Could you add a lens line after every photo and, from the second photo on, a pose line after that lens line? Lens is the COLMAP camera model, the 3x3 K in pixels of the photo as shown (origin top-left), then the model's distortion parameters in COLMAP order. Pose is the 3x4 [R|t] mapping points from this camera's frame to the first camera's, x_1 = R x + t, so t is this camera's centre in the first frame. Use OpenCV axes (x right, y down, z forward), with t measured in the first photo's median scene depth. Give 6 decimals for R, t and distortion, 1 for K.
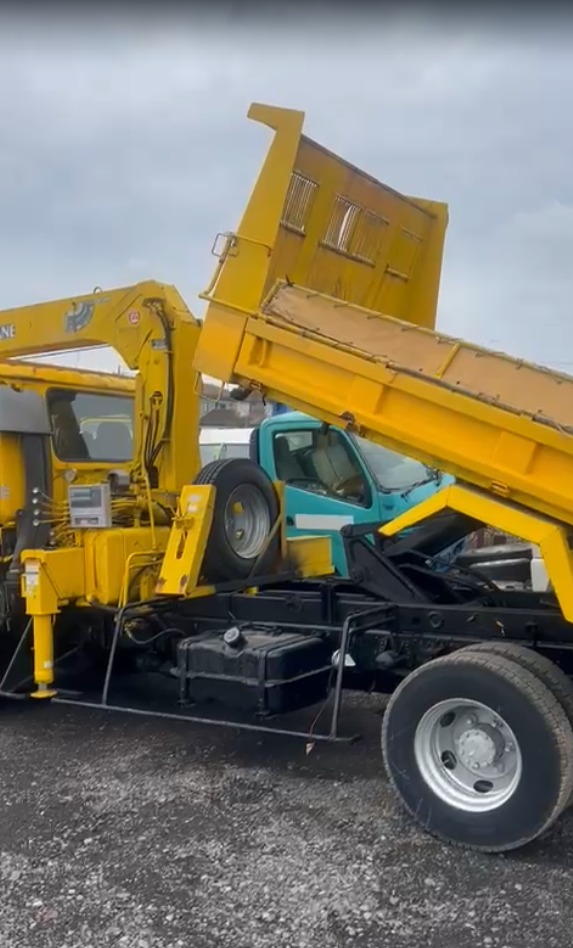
lens RADIAL K [[889.1, 0, 287.8], [0, 889.1, 518.4], [0, 0, 1]] dist [0.111735, -0.254019]
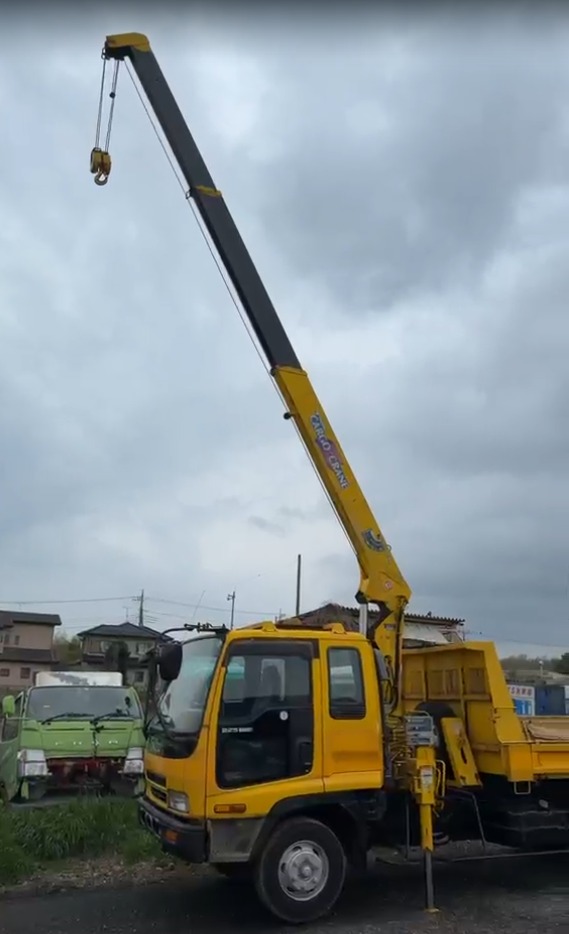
lens RADIAL K [[758.0, 0, 283.5], [0, 758.0, 500.1], [0, 0, 1]] dist [0.095527, -0.137726]
pose [[0.588578, 0.228139, 0.775582, -1.612952], [0.006551, 0.957979, -0.286763, -0.018374], [-0.808414, 0.173864, 0.562351, 0.364514]]
